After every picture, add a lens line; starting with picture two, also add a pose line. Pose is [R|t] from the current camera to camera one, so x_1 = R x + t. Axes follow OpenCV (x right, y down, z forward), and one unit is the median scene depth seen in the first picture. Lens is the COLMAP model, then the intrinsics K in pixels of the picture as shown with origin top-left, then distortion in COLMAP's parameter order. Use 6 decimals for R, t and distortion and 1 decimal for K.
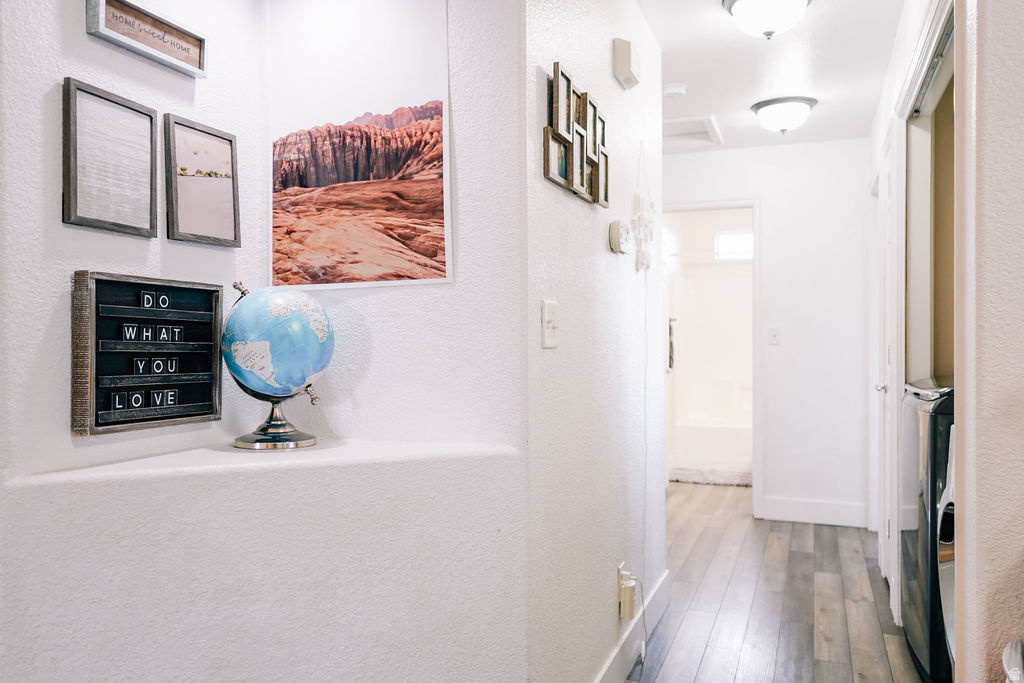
lens RADIAL K [[816.8, 0, 512.0], [0, 816.8, 346.7], [0, 0, 1]] dist [0.031800, -0.000951]
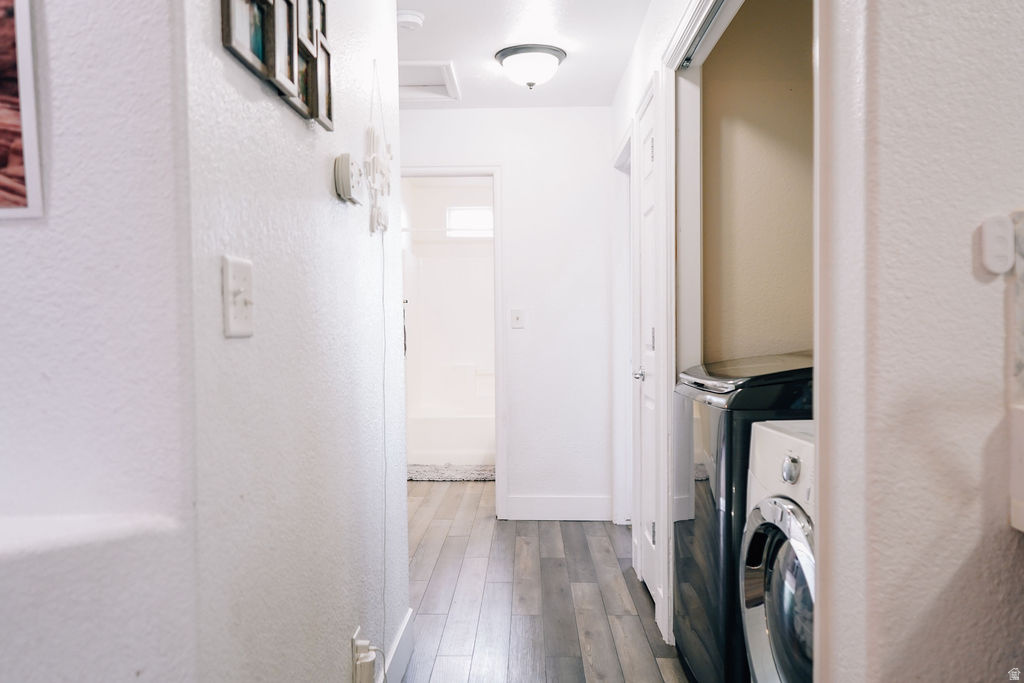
lens RADIAL K [[816.8, 0, 512.0], [0, 816.8, 346.7], [0, 0, 1]] dist [0.031800, -0.000951]
pose [[0.943870, -0.014672, 0.329990, 0.024071], [0.008363, 0.999754, 0.020530, -0.001195], [-0.330210, -0.016618, 0.943761, 0.239016]]
